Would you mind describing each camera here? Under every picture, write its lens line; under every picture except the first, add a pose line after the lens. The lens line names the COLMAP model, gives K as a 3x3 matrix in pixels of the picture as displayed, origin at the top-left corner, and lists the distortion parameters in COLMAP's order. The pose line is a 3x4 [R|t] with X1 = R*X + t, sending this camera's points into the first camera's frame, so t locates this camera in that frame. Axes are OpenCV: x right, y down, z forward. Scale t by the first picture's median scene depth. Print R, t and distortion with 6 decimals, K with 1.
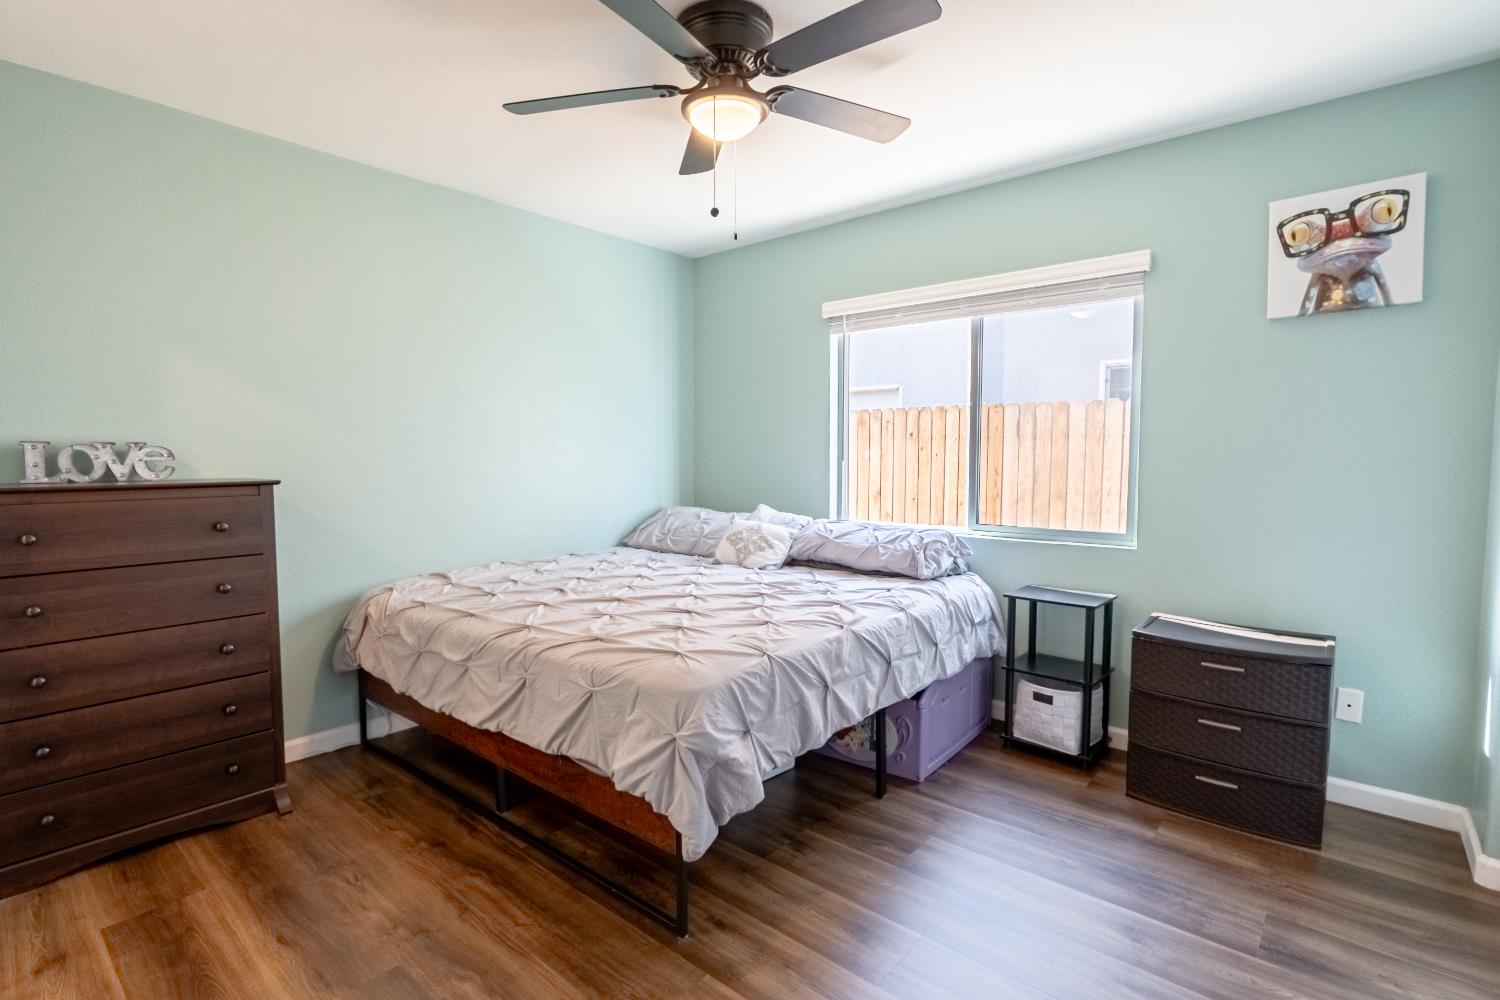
lens RADIAL K [[705.8, 0, 736.4], [0, 705.8, 501.9], [0, 0, 1]] dist [-0.002137, 0.000355]
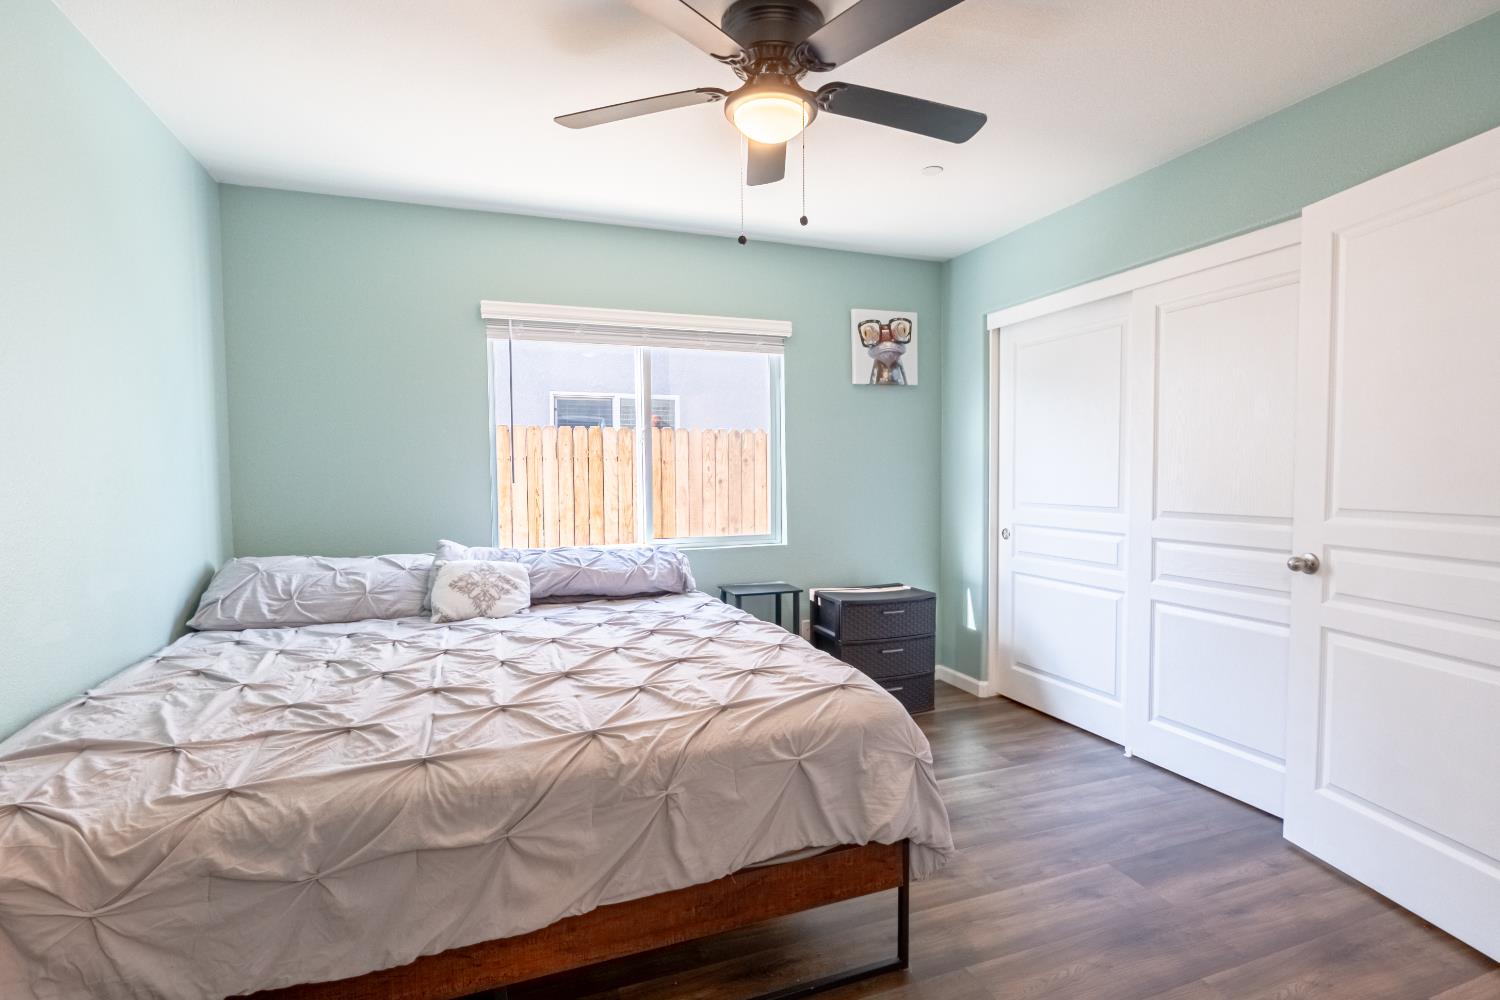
lens RADIAL K [[695.0, 0, 742.6], [0, 695.0, 502.4], [0, 0, 1]] dist [-0.002148, 0.000442]
pose [[0.499585, -0.040810, 0.865303, -0.718063], [0.067394, 0.997693, 0.008144, -0.033380], [-0.863639, 0.054248, 0.501183, 0.491563]]
